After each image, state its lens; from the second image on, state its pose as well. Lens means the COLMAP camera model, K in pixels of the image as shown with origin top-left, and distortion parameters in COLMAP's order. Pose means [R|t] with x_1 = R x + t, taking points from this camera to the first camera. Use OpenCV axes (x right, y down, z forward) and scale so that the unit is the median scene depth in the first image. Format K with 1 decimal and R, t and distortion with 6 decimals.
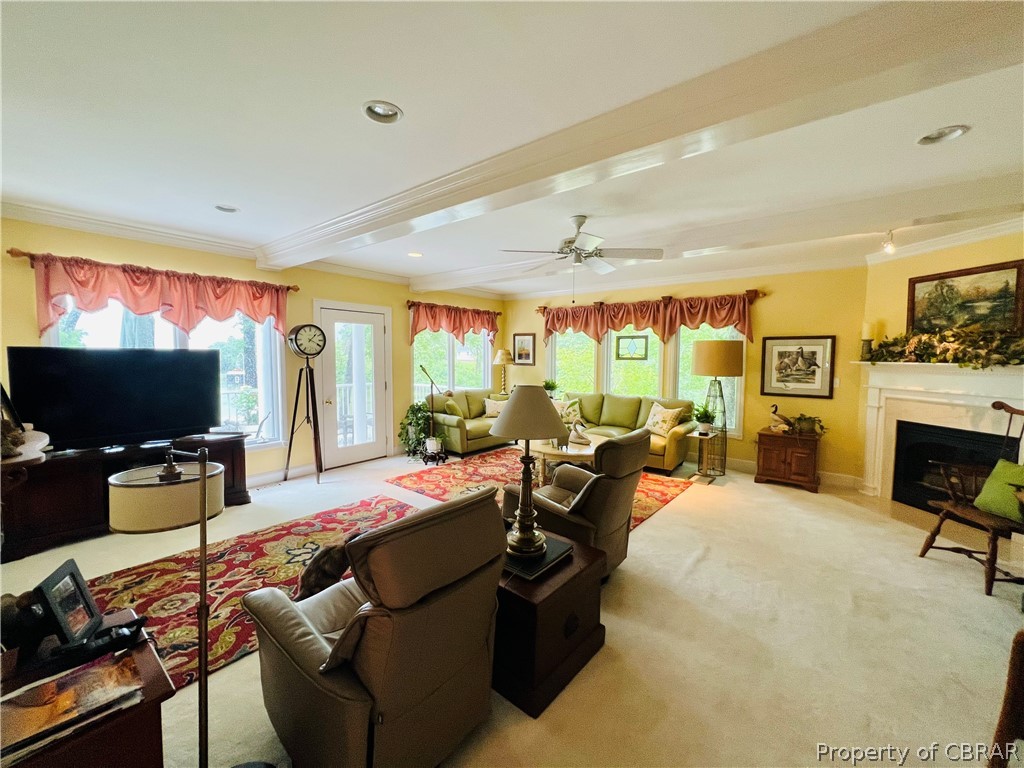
lens RADIAL K [[409.7, 0, 511.6], [0, 409.7, 382.2], [0, 0, 1]] dist [0.000162, 0.000732]
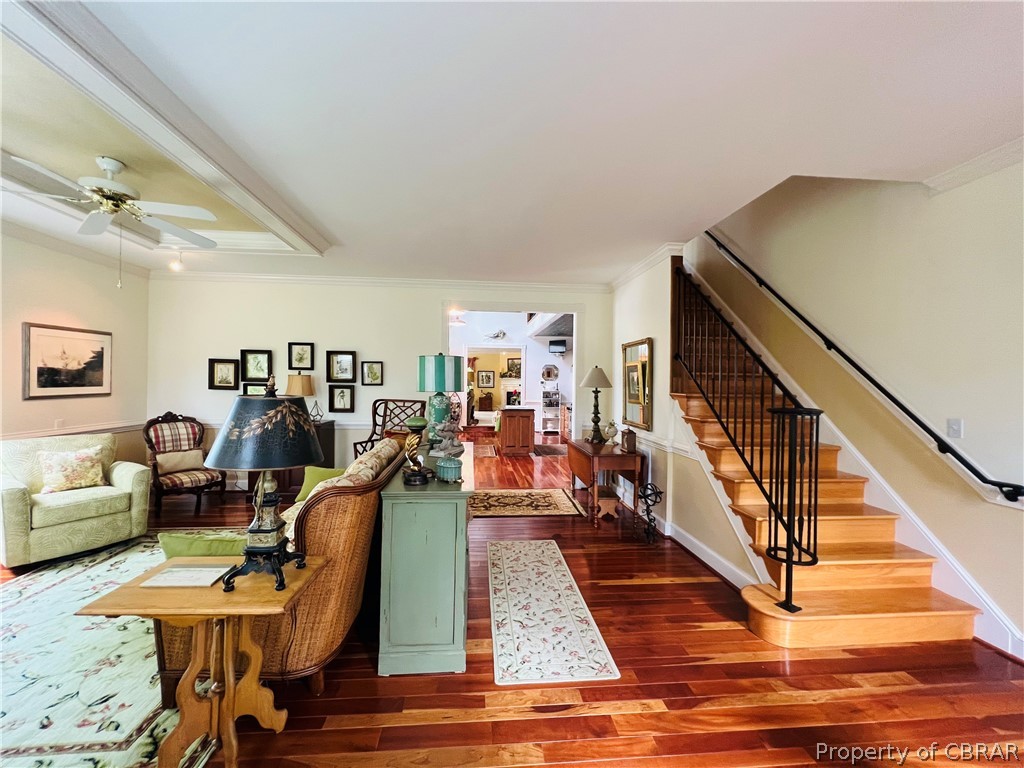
lens RADIAL K [[409.7, 0, 509.6], [0, 409.7, 382.6], [0, 0, 1]] dist [0.000162, 0.000732]
pose [[0.715657, -0.008253, 0.698403, -1.712992], [0.042212, 0.998613, -0.031454, 0.115504], [-0.697175, 0.051991, 0.715013, -1.761698]]
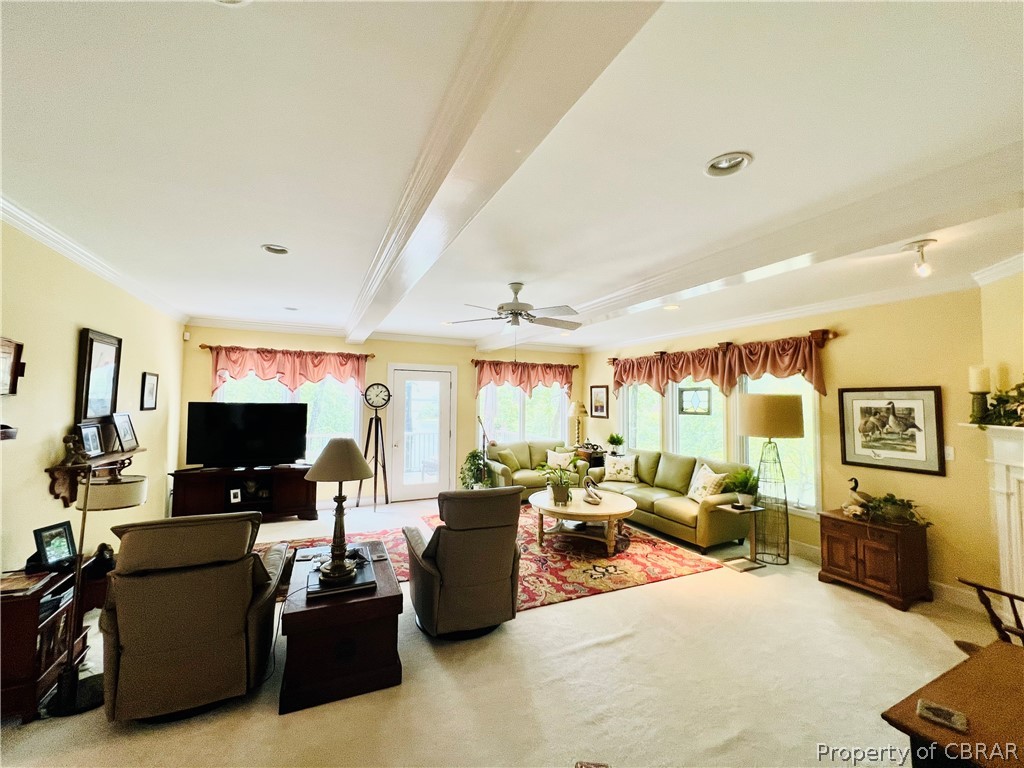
lens RADIAL K [[409.7, 0, 508.4], [0, 409.7, 380.4], [0, 0, 1]] dist [0.000162, 0.000732]
pose [[0.901065, -0.019156, -0.433260, 0.409412], [-0.034700, 0.992636, -0.116055, -0.014404], [0.432293, 0.119607, 0.893766, 0.032185]]
